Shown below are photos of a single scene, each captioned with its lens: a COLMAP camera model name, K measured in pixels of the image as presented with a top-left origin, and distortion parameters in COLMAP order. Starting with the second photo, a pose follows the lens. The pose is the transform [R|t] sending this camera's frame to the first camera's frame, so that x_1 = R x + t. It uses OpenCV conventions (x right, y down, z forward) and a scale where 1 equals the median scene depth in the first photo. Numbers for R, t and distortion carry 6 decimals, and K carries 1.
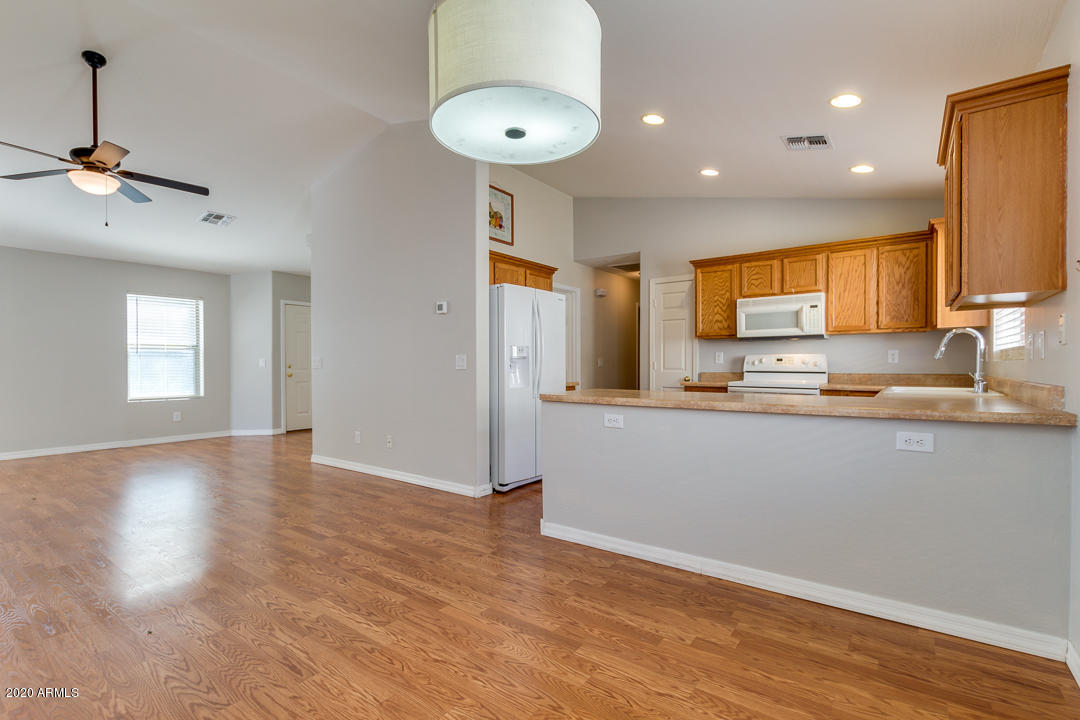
lens RADIAL K [[491.3, 0, 538.8], [0, 491.3, 366.5], [0, 0, 1]] dist [-0.000401, -0.000785]
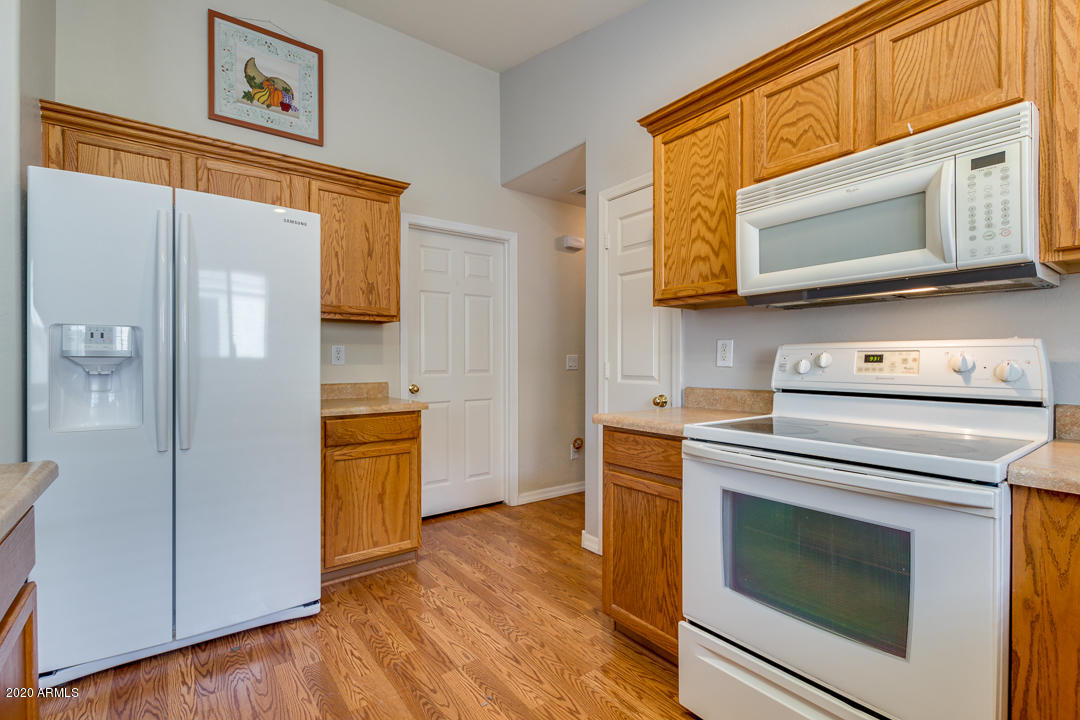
lens RADIAL K [[491.3, 0, 543.2], [0, 491.3, 363.2], [0, 0, 1]] dist [-0.000401, -0.000785]
pose [[0.963025, 0.002279, -0.269402, 0.351899], [-0.003173, 0.999991, -0.002882, -0.008363], [0.269393, 0.003630, 0.963023, 0.597530]]
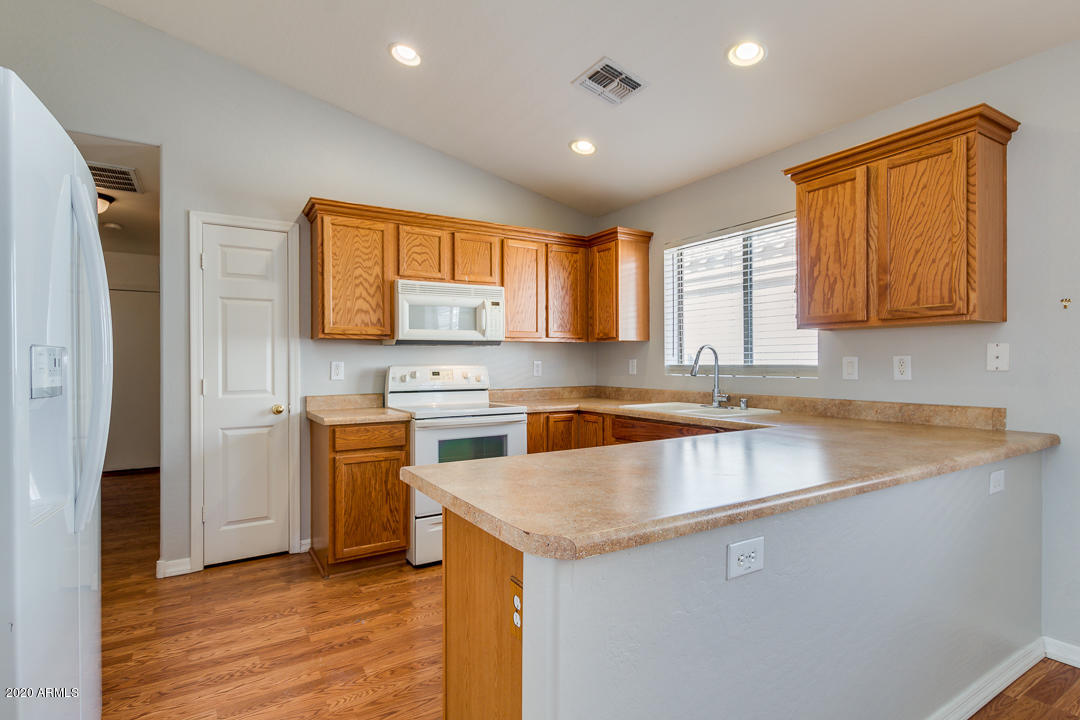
lens RADIAL K [[538.2, 0, 542.9], [0, 538.2, 364.2], [0, 0, 1]] dist [0.006301, -0.000256]
pose [[0.360314, -0.004755, 0.932819, -0.170592], [0.012209, 0.999925, 0.000382, -0.024598], [-0.932751, 0.011251, 0.360345, 0.557930]]
